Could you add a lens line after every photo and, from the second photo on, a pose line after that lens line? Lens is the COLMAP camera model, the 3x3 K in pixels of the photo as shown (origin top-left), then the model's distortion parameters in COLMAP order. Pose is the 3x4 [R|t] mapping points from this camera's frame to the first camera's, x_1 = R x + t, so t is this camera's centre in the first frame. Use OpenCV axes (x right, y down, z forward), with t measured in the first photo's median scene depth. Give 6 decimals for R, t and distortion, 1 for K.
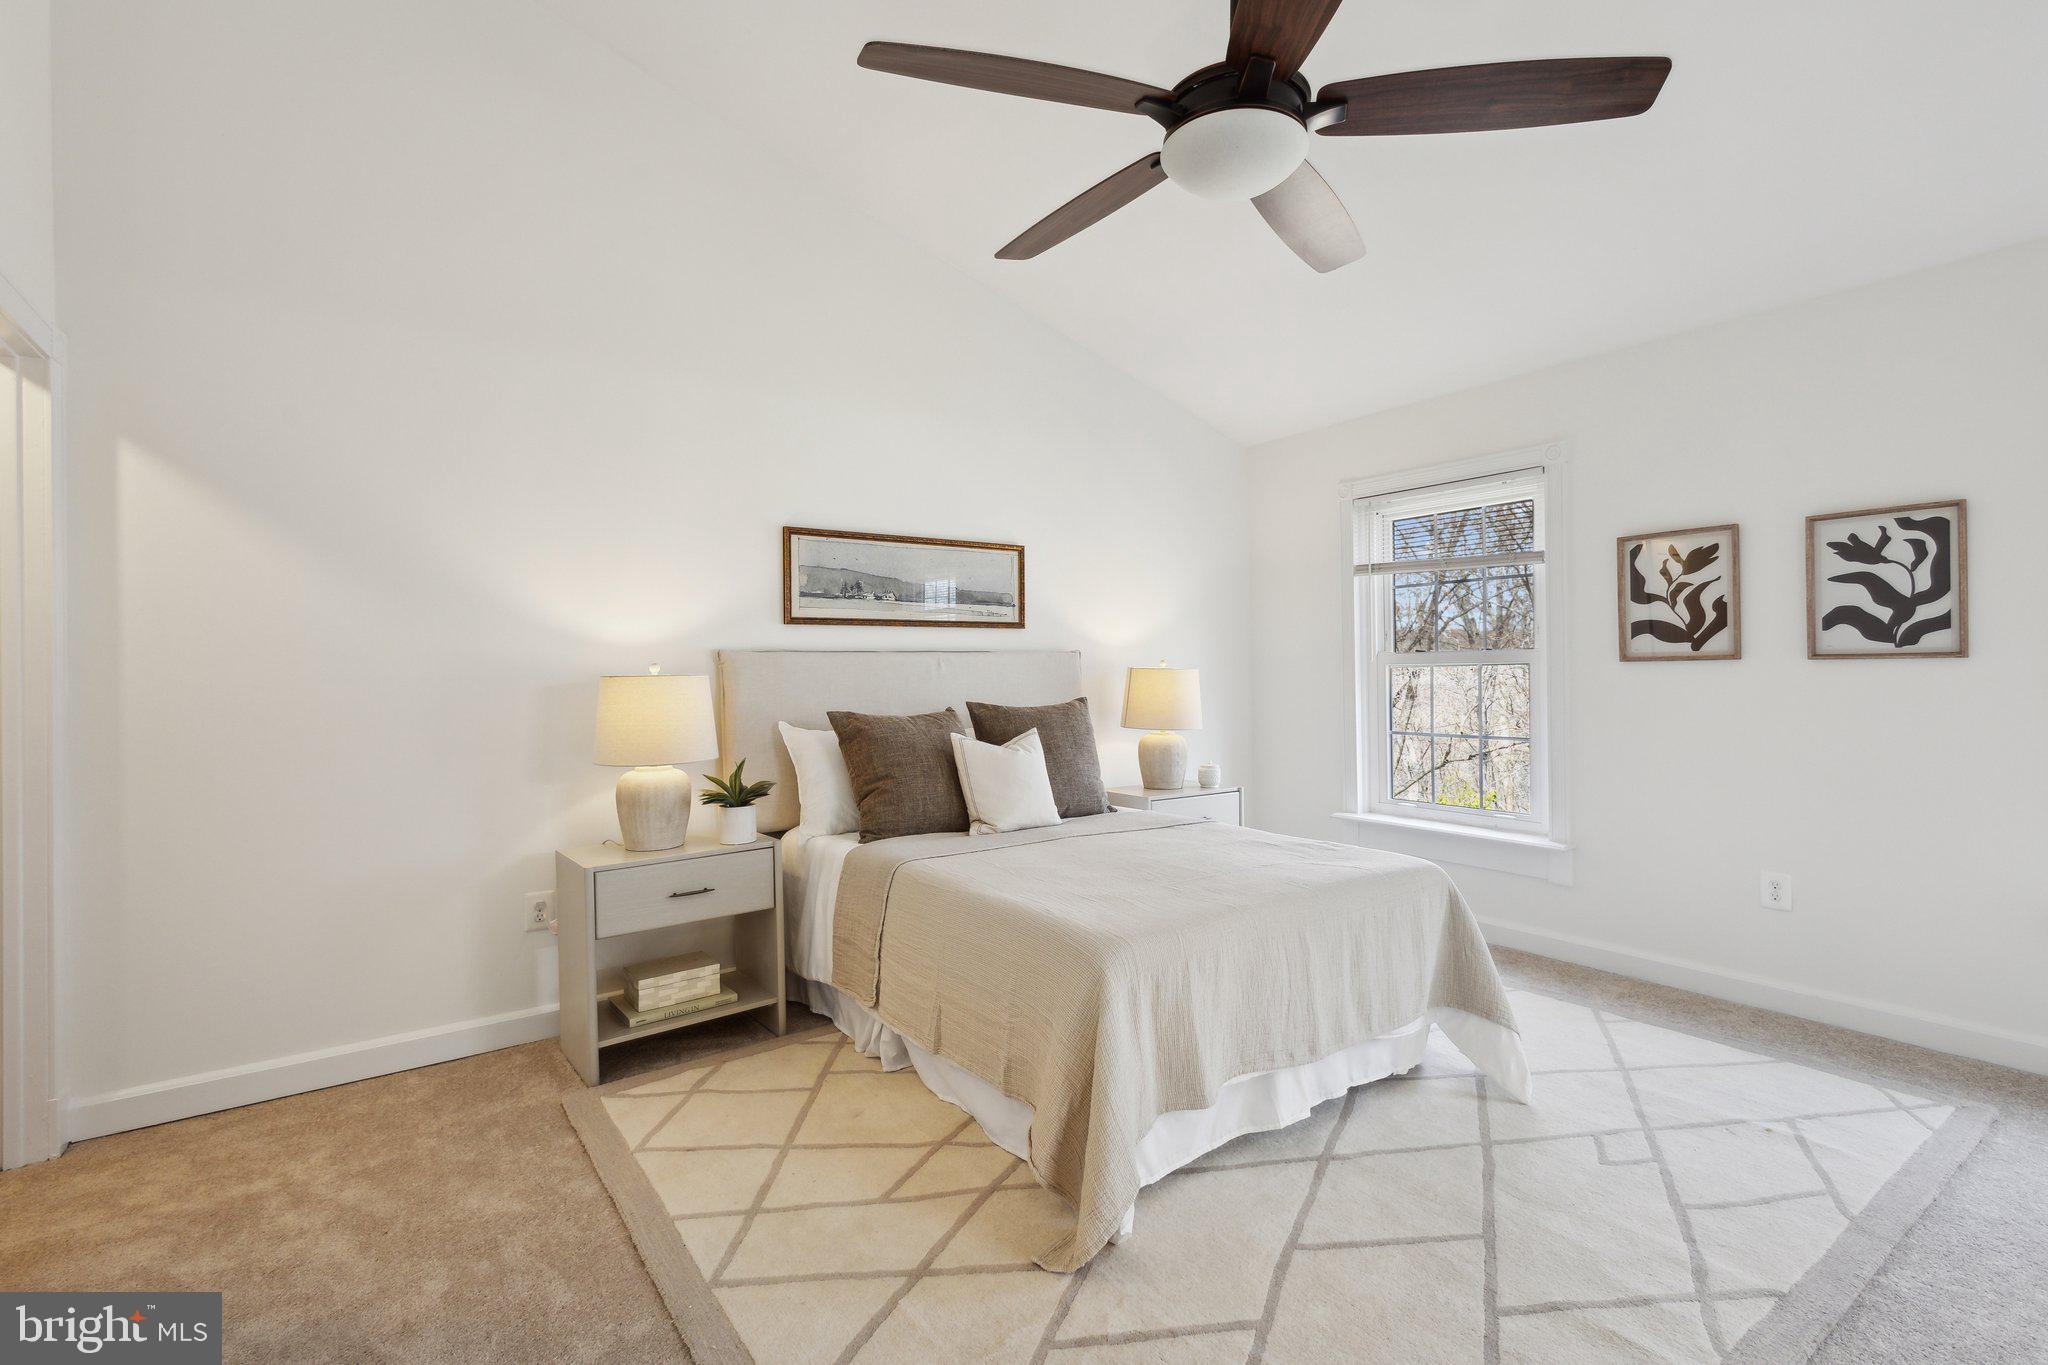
lens RADIAL K [[944.8, 0, 1022.9], [0, 944.8, 674.1], [0, 0, 1]] dist [0.016523, -0.005115]
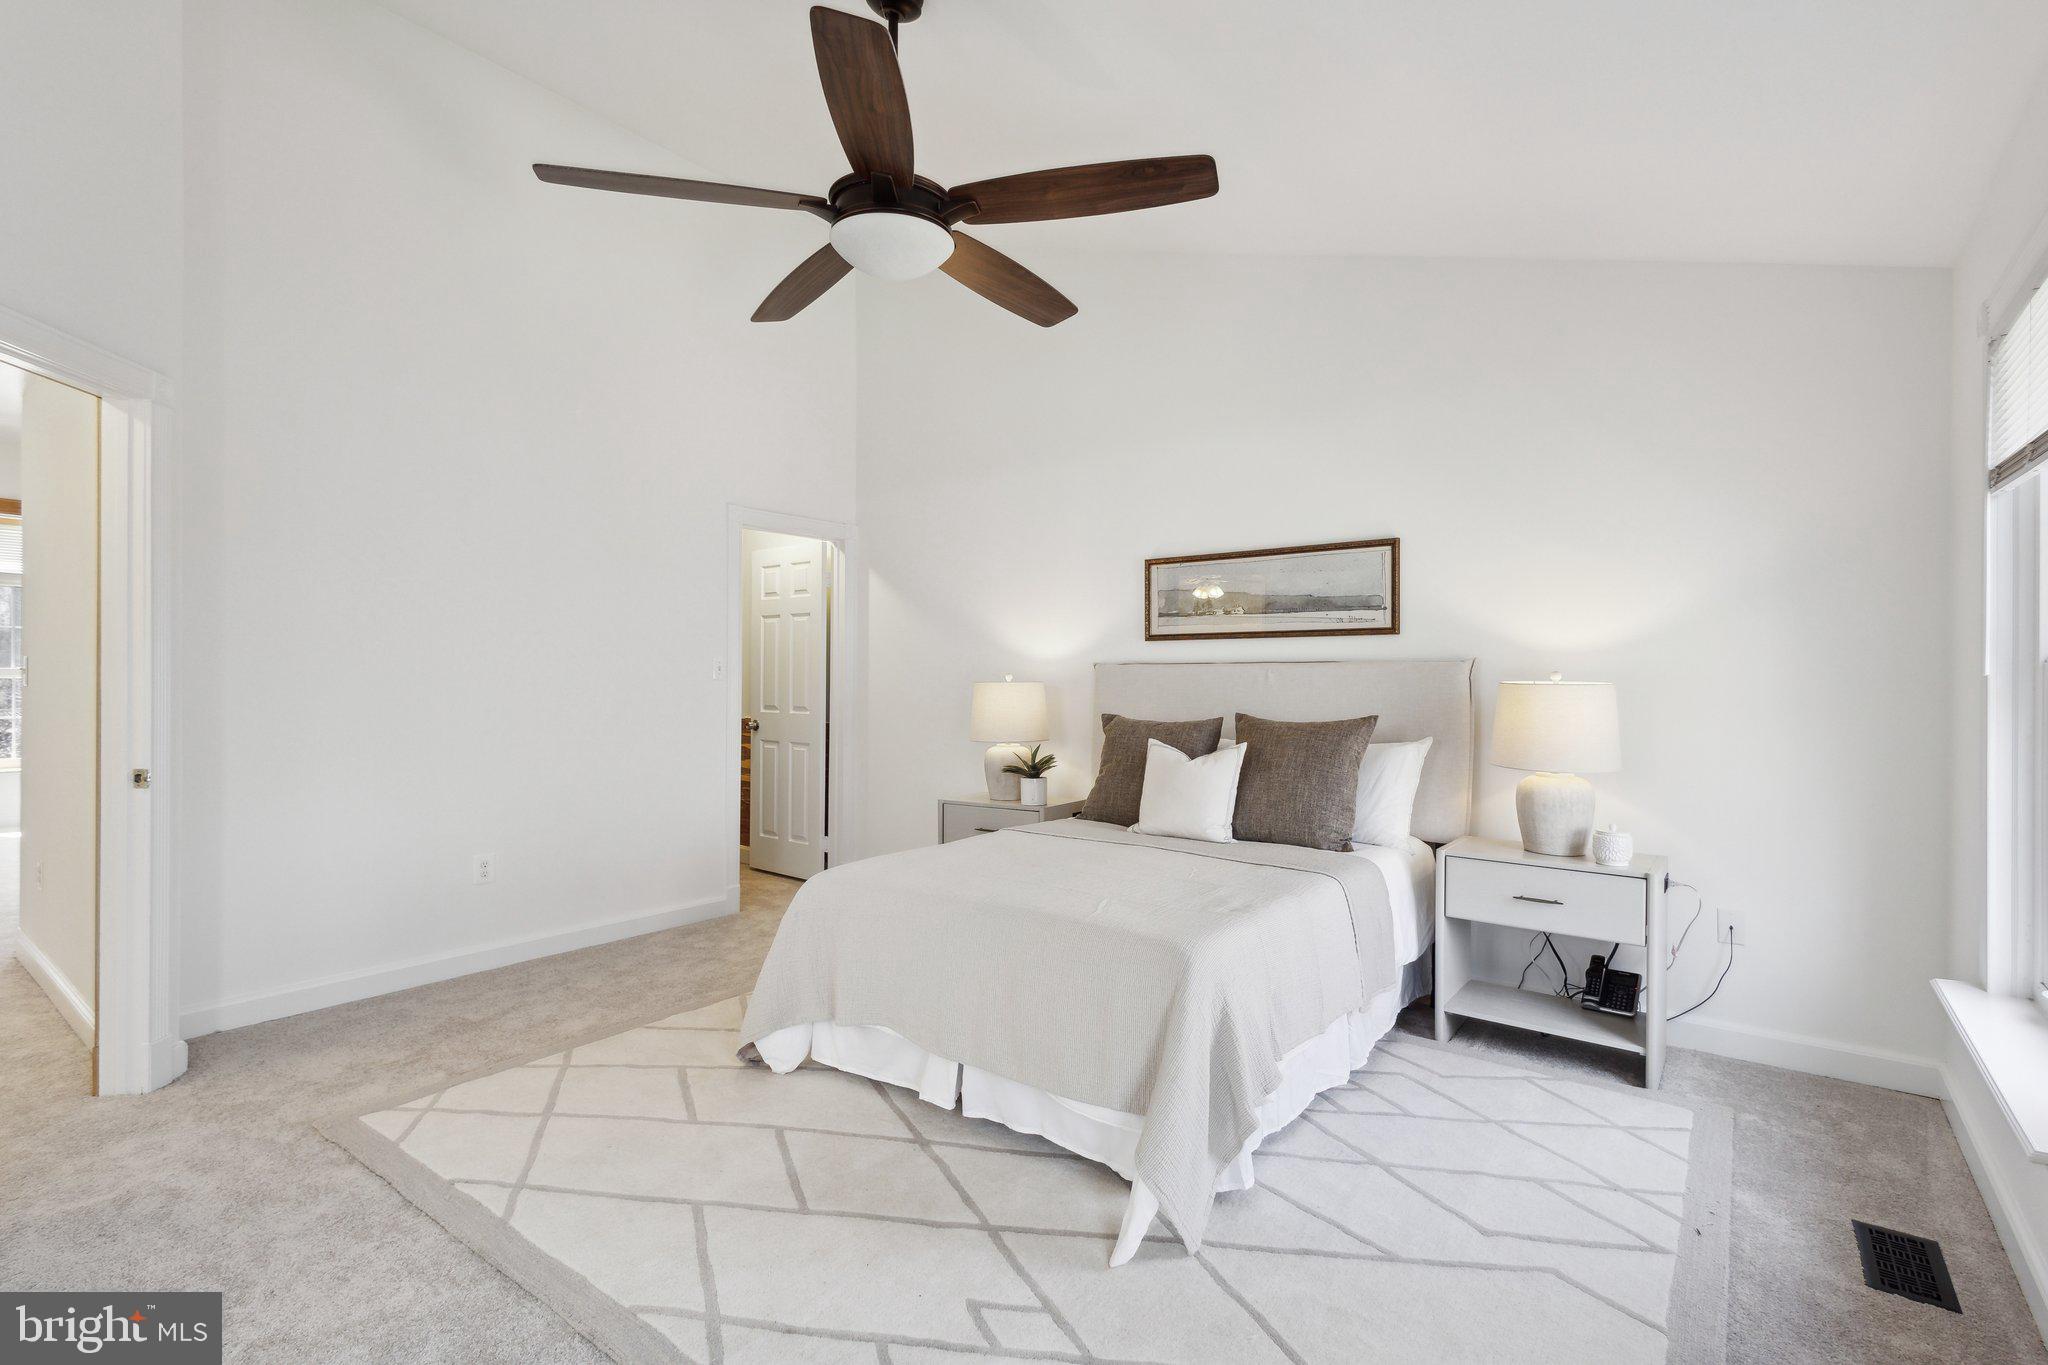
lens RADIAL K [[944.8, 0, 1025.0], [0, 944.8, 680.6], [0, 0, 1]] dist [0.016523, -0.005115]
pose [[0.296024, 0.012204, -0.955103, 0.835805], [-0.011485, 0.999892, 0.009217, -0.011279], [0.955111, 0.008241, 0.296132, 0.485299]]
